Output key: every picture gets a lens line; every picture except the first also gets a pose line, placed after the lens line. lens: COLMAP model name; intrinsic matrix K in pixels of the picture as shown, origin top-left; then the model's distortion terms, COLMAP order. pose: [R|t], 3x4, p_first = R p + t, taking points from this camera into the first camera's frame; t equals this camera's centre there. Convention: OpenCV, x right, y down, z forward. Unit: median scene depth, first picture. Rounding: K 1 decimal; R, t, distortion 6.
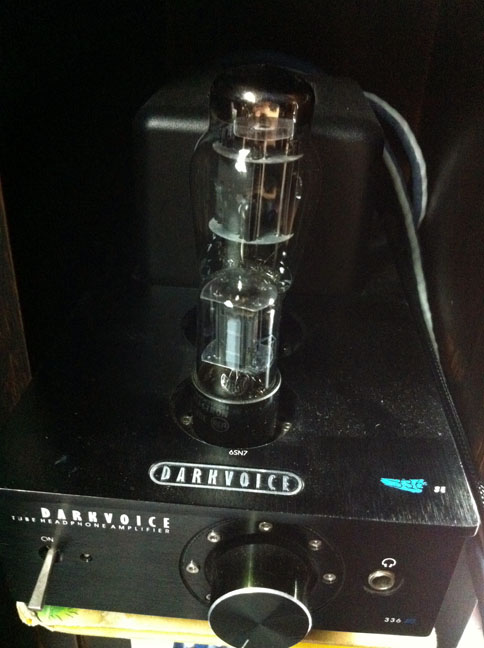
lens RADIAL K [[552.5, 0, 242.0], [0, 552.5, 324.0], [0, 0, 1]] dist [0.003988, -0.110102]
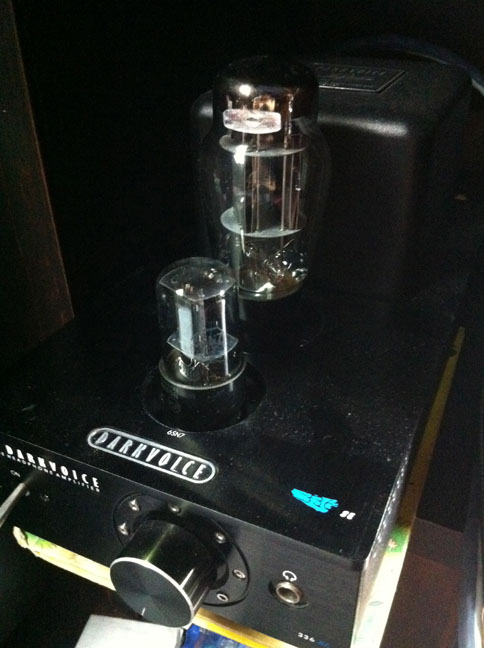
lens RADIAL K [[556.4, 0, 242.0], [0, 556.4, 324.0], [0, 0, 1]] dist [-0.003063, -0.145757]
pose [[0.934053, 0.133688, -0.331169, 0.403863], [-0.125277, 0.991021, 0.046721, -0.036152], [0.334442, -0.002152, 0.942414, 0.048070]]
